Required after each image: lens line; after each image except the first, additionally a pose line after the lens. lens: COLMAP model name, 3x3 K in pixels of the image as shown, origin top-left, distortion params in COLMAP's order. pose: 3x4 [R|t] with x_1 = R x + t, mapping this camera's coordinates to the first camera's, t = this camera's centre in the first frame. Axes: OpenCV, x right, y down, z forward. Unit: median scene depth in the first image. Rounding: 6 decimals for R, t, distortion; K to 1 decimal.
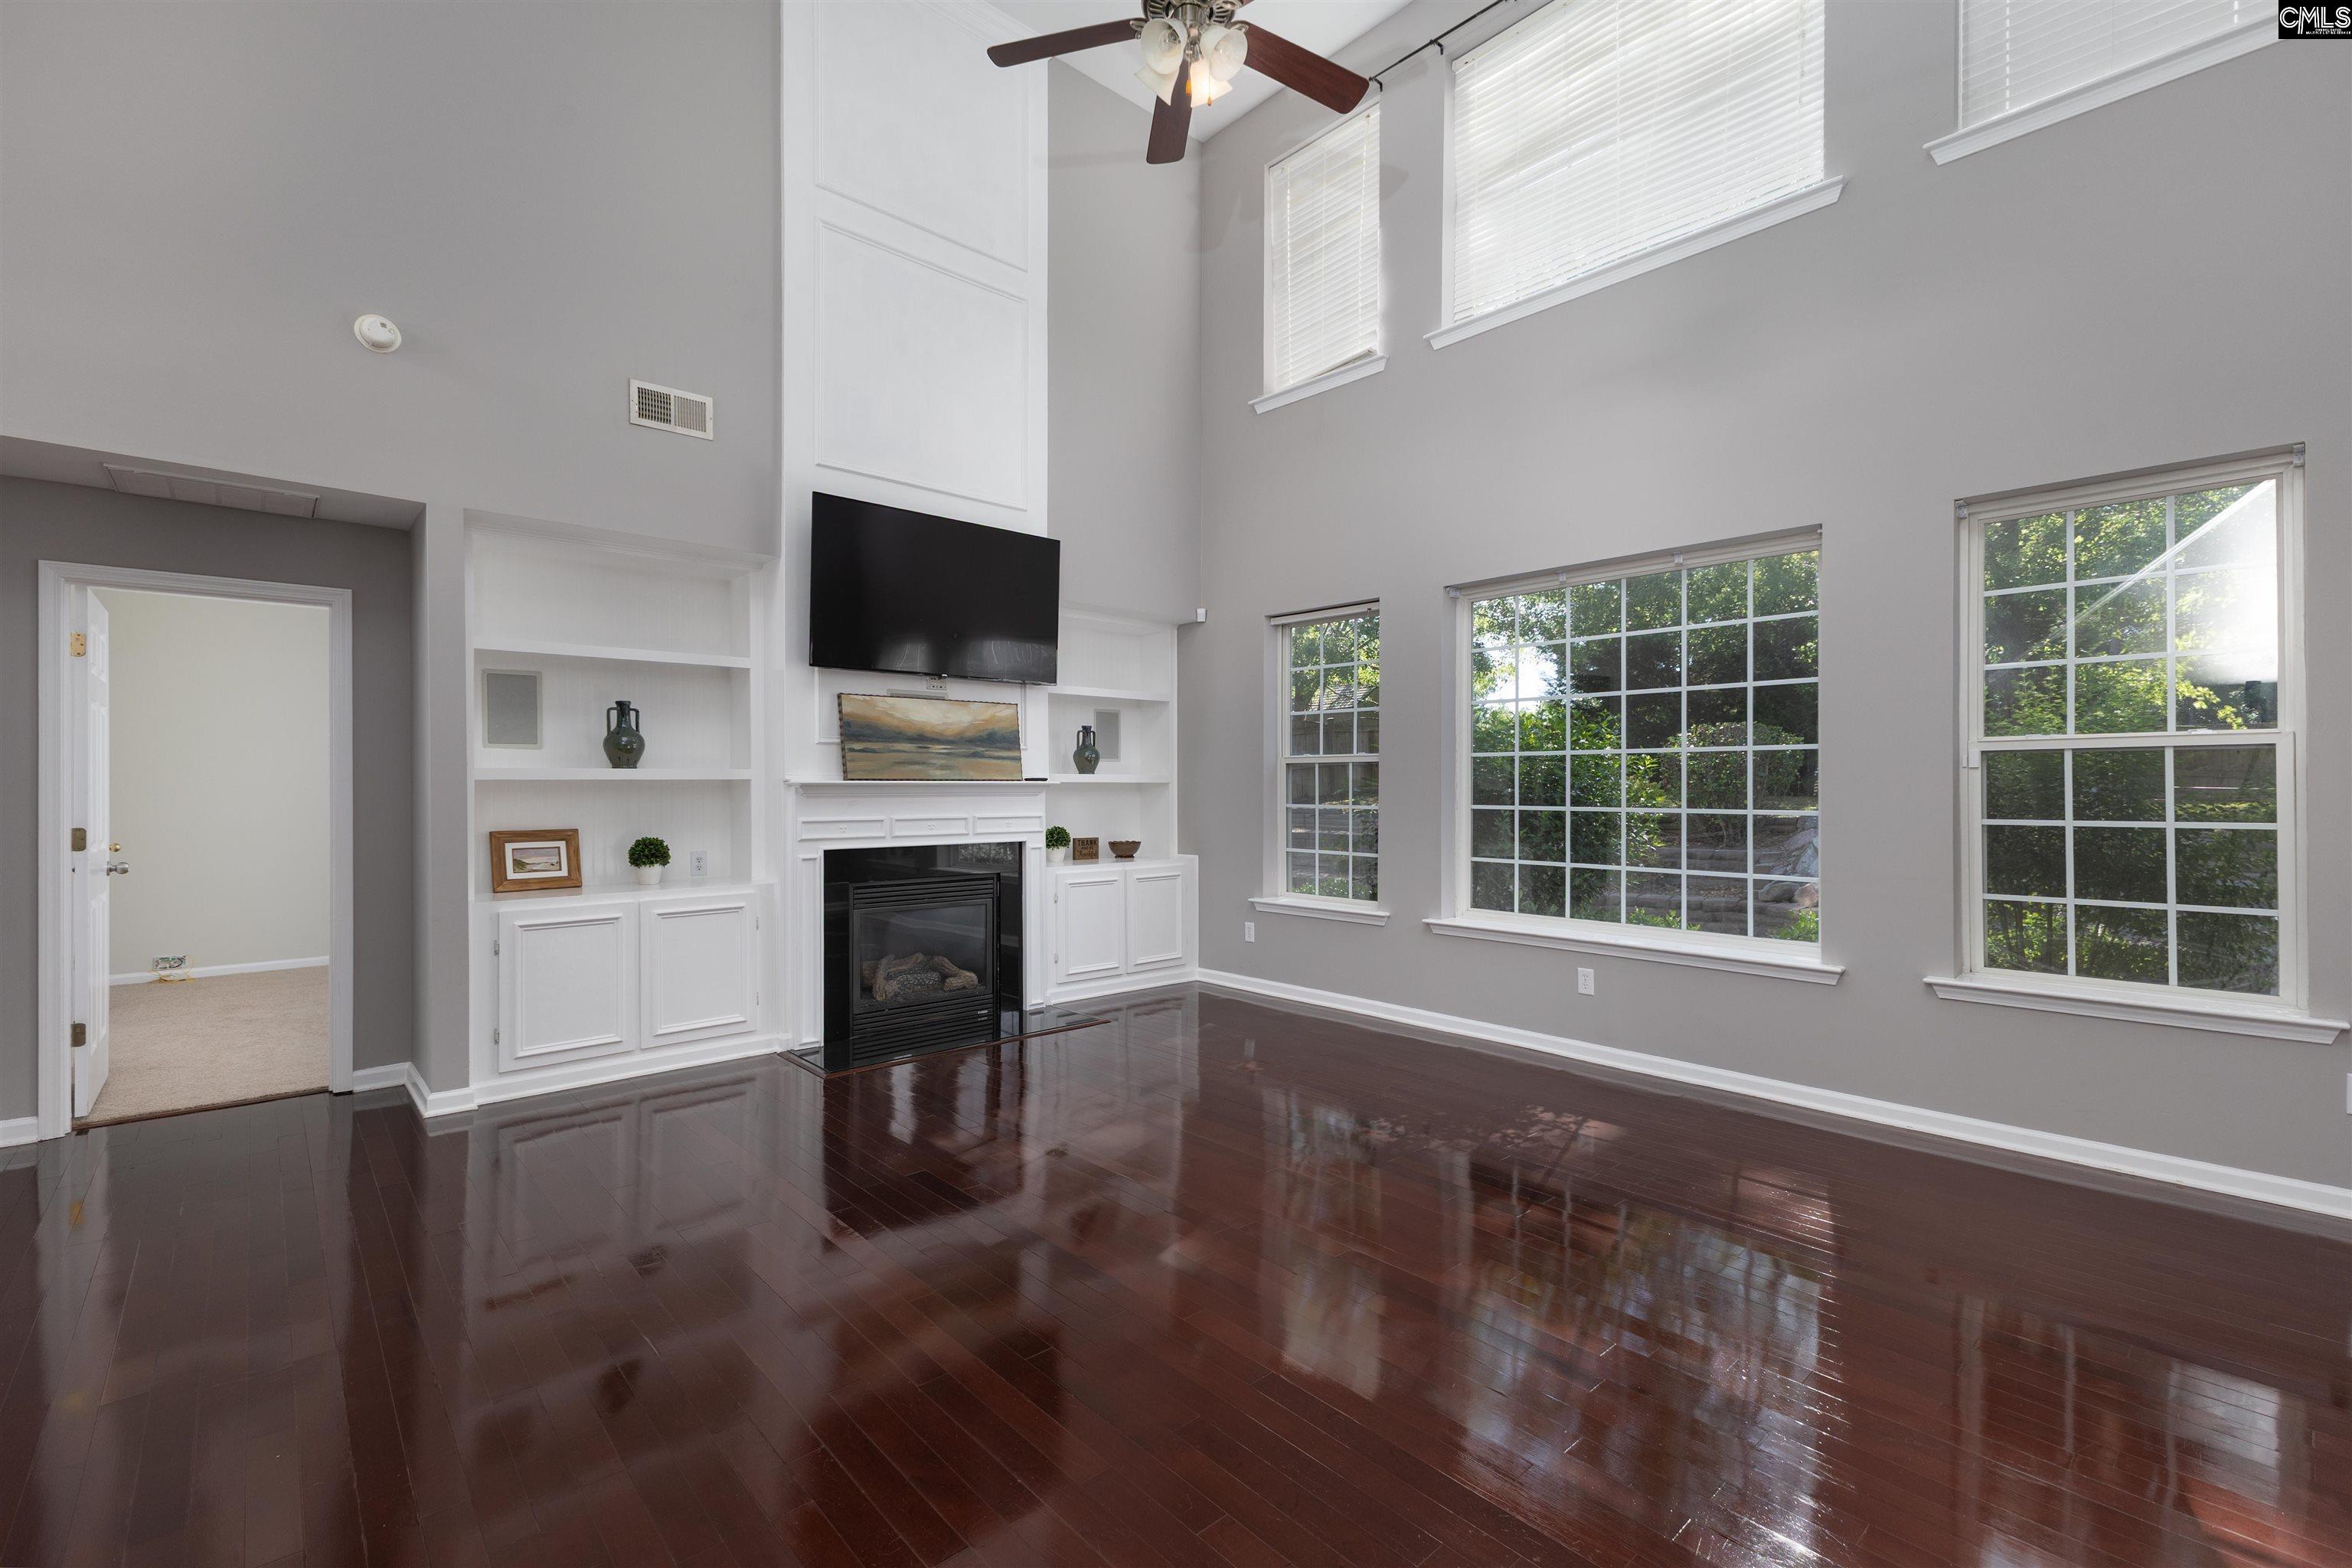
lens RADIAL K [[1015.8, 0, 1178.9], [0, 1015.8, 783.5], [0, 0, 1]] dist [0.003979, 0.000686]
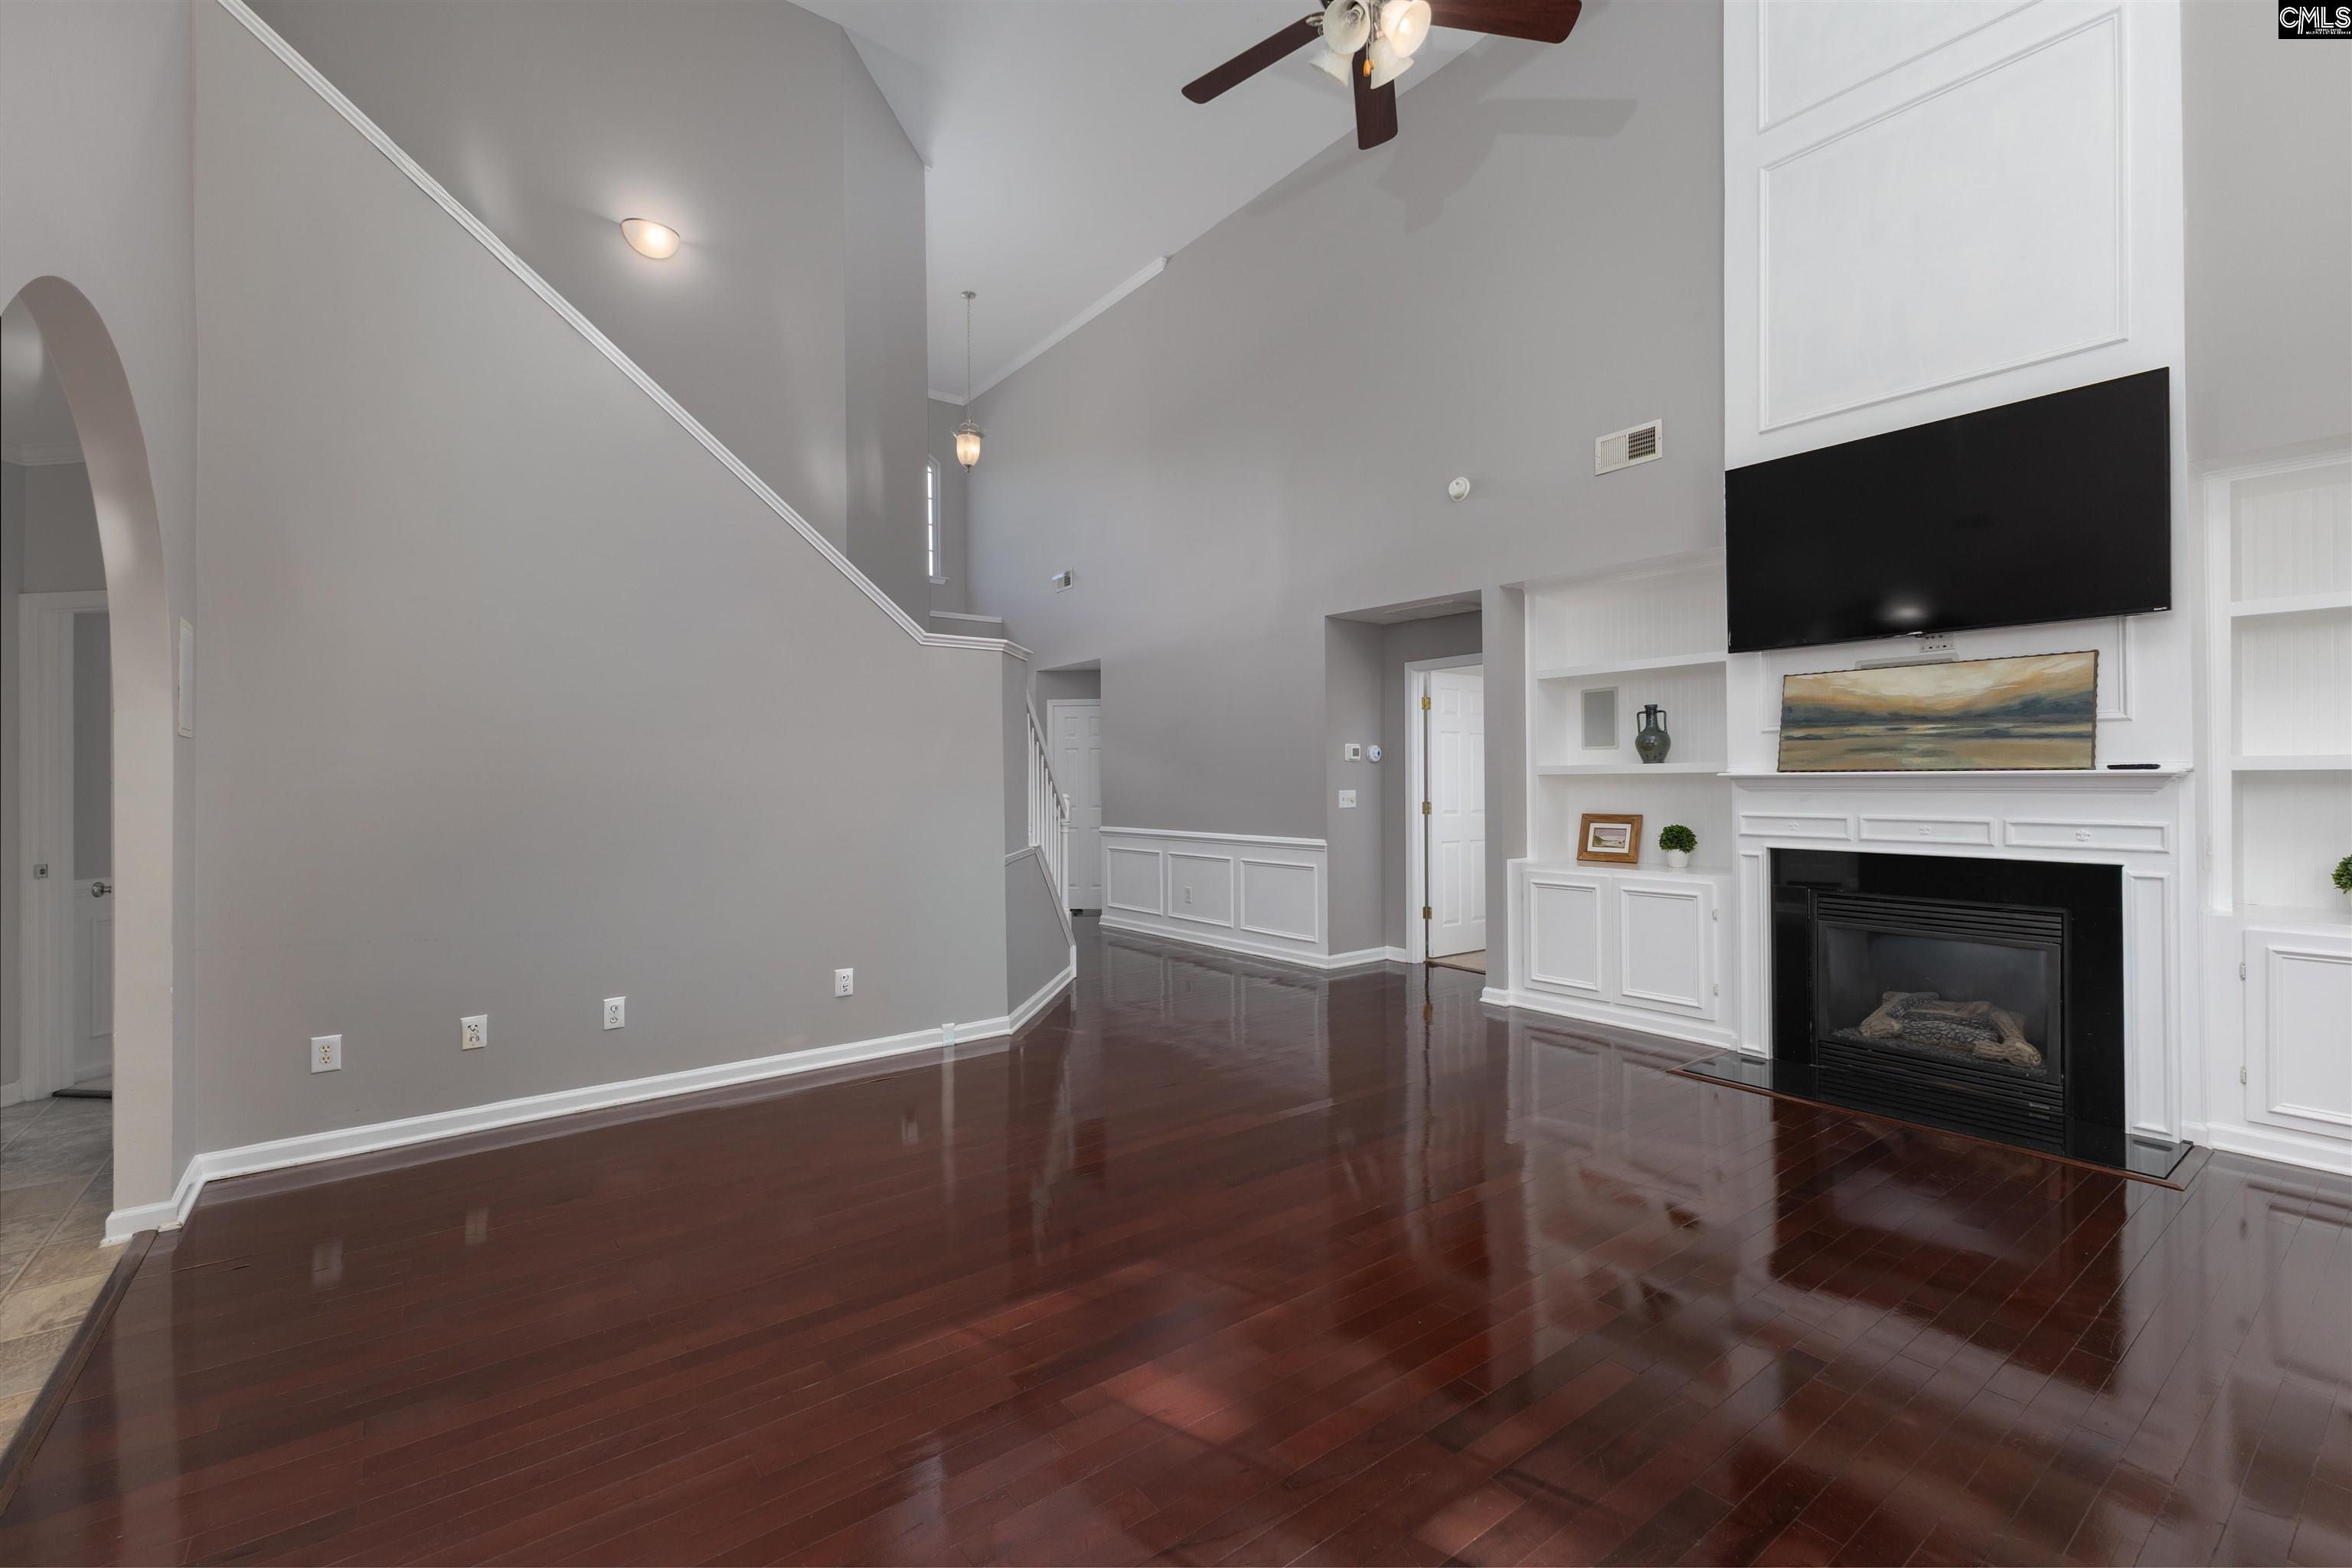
lens RADIAL K [[1015.8, 0, 1184.7], [0, 1015.8, 775.3], [0, 0, 1]] dist [0.003979, 0.000686]
pose [[-0.091092, -0.004565, -0.995832, 0.630459], [0.003853, 0.999980, -0.004937, 0.002203], [0.995835, -0.004287, -0.091072, 0.564992]]
